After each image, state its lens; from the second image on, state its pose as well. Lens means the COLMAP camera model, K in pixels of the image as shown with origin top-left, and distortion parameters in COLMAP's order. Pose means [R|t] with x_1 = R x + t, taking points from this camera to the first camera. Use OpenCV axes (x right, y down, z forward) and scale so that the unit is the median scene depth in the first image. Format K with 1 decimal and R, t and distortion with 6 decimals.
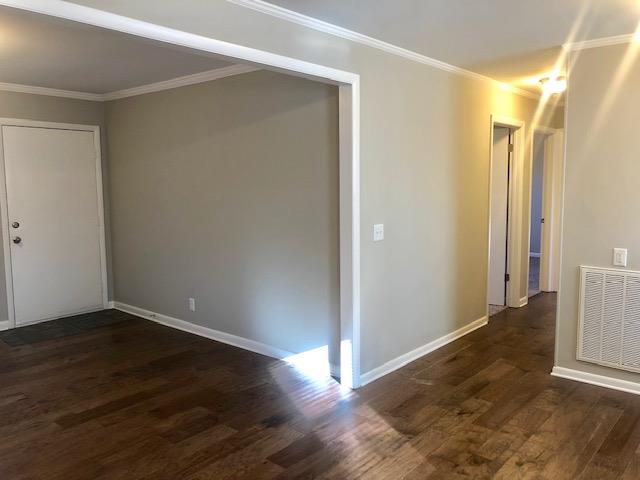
lens RADIAL K [[518.2, 0, 318.3], [0, 518.2, 236.7], [0, 0, 1]] dist [0.035762, -0.044000]
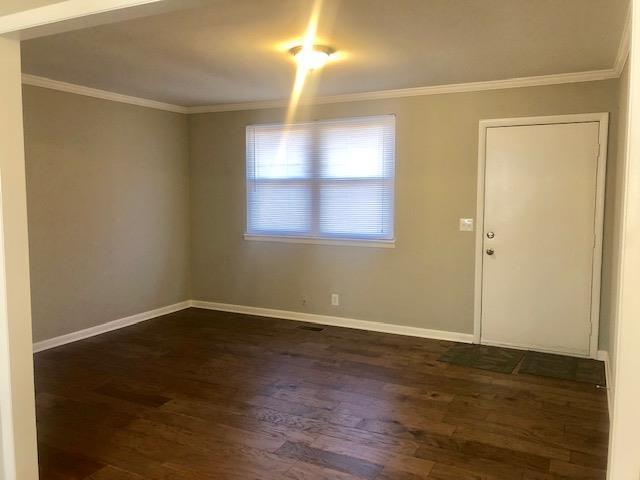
lens RADIAL K [[518.2, 0, 318.4], [0, 518.2, 238.6], [0, 0, 1]] dist [0.035762, -0.044000]
pose [[0.219255, 0.099657, -0.970565, 0.244211], [-0.098402, 0.991956, 0.079623, -0.059625], [0.970693, 0.078048, 0.227298, 0.493936]]
